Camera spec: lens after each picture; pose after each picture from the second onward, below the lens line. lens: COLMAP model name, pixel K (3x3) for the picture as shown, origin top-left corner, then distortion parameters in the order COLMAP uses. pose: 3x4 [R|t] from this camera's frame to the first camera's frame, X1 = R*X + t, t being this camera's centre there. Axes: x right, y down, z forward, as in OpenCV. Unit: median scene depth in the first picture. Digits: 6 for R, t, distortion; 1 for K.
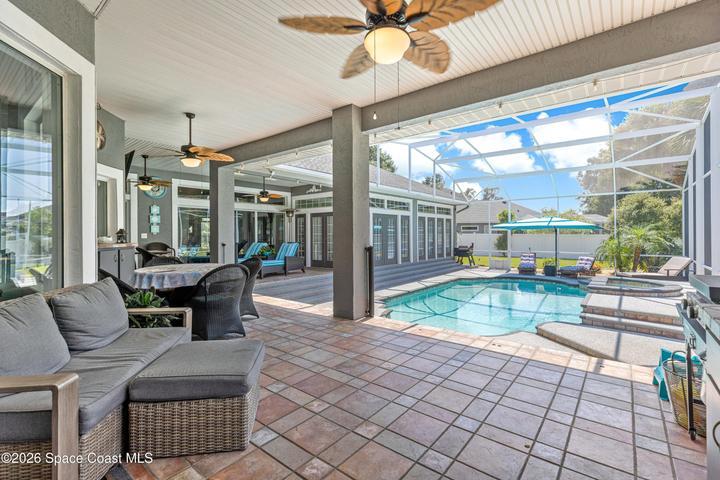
lens RADIAL K [[324.9, 0, 361.8], [0, 324.9, 236.4], [0, 0, 1]] dist [0.001991, -0.000868]
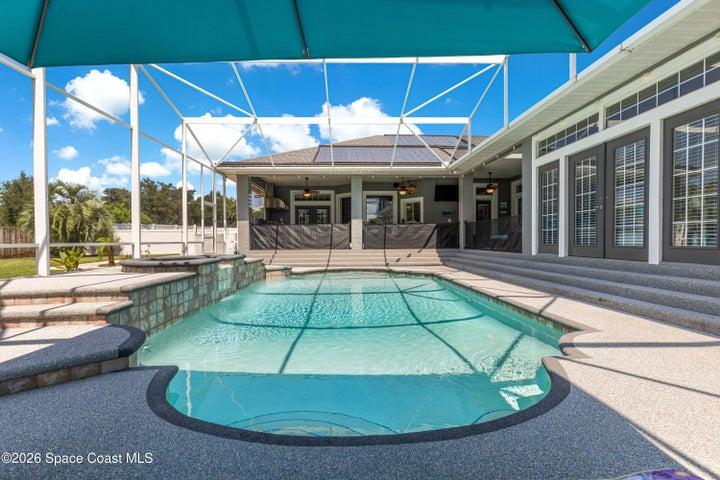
lens RADIAL K [[324.9, 0, 360.5], [0, 324.9, 241.9], [0, 0, 1]] dist [0.001991, -0.000868]
pose [[-0.752141, 0.014184, -0.658849, 0.611279], [0.007197, 0.999886, 0.013309, 0.057543], [0.658963, 0.005268, -0.752157, 1.116995]]
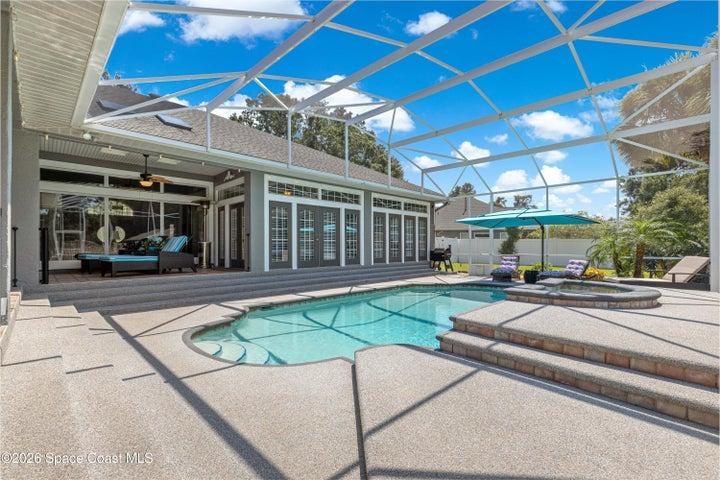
lens RADIAL K [[324.9, 0, 358.3], [0, 324.9, 244.4], [0, 0, 1]] dist [0.001991, -0.000868]
pose [[0.994979, 0.003567, -0.100019, 0.256492], [-0.004599, 0.999938, -0.010095, 0.038254], [0.099977, 0.010504, 0.994934, 0.178129]]
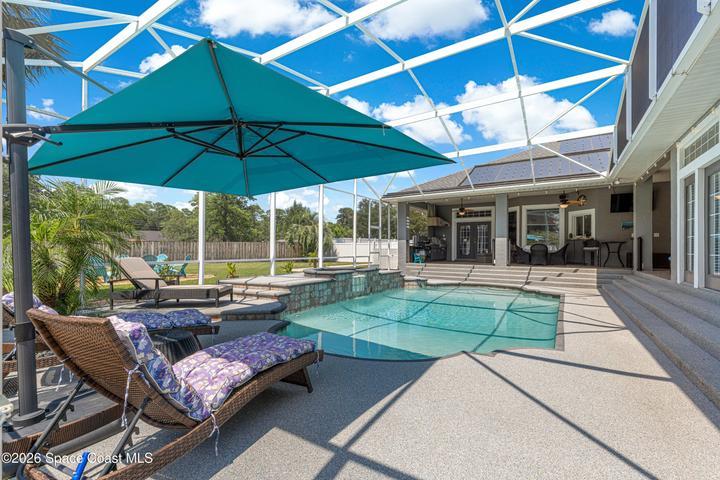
lens RADIAL K [[324.9, 0, 354.9], [0, 324.9, 241.8], [0, 0, 1]] dist [0.001991, -0.000868]
pose [[-0.995495, -0.001845, -0.094794, 0.525530], [-0.000285, 0.999864, -0.016468, 0.035827], [0.094812, -0.016367, -0.995361, 1.329911]]
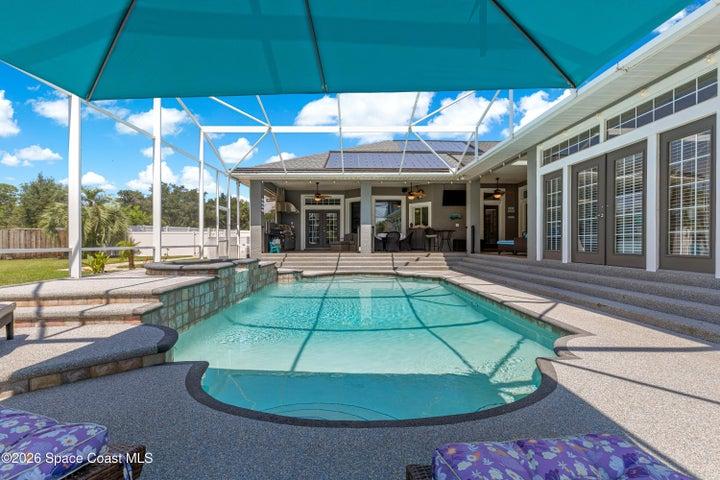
lens RADIAL K [[324.9, 0, 362.5], [0, 324.9, 239.5], [0, 0, 1]] dist [0.001991, -0.000868]
pose [[-0.765256, 0.000514, -0.643725, 0.627162], [0.001424, 0.999999, -0.000895, 0.051907], [0.643724, -0.001602, -0.765256, 1.132980]]
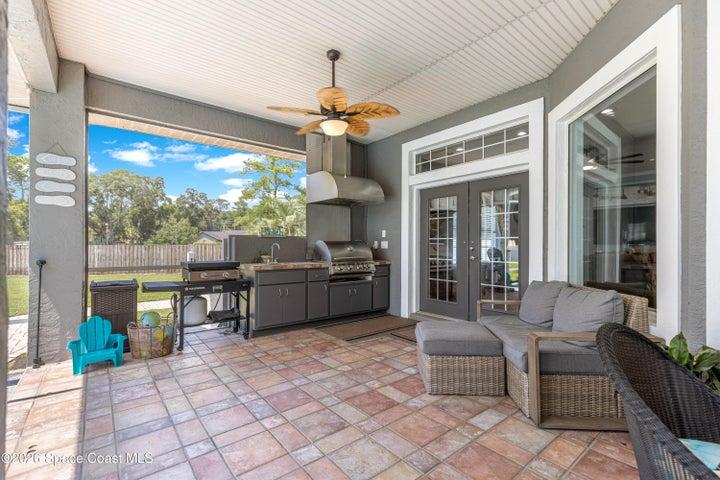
lens RADIAL K [[324.9, 0, 363.3], [0, 324.9, 244.1], [0, 0, 1]] dist [0.001991, -0.000868]
pose [[-0.975700, 0.003076, 0.219088, -0.065972], [0.002494, 0.999993, -0.002935, 0.001129], [-0.219095, -0.002317, -0.975701, 0.399761]]
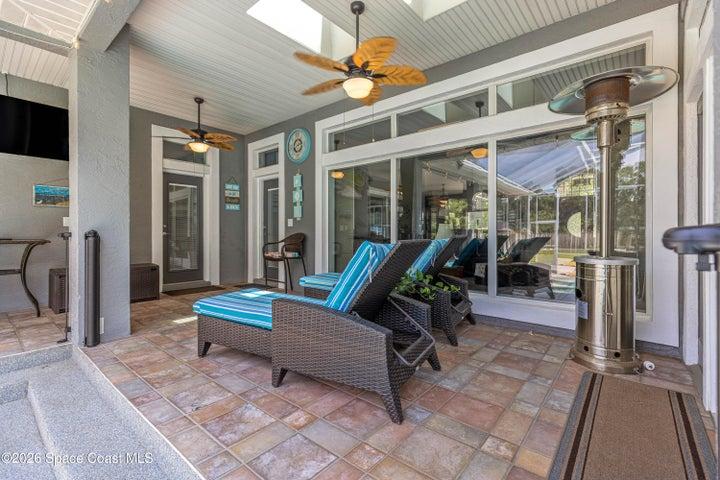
lens RADIAL K [[324.9, 0, 364.1], [0, 324.9, 236.4], [0, 0, 1]] dist [0.001991, -0.000868]
pose [[-0.022208, 0.012360, -0.999677, -0.007310], [-0.002440, 0.999920, 0.012417, 0.011814], [0.999750, 0.002715, -0.022176, 0.810993]]
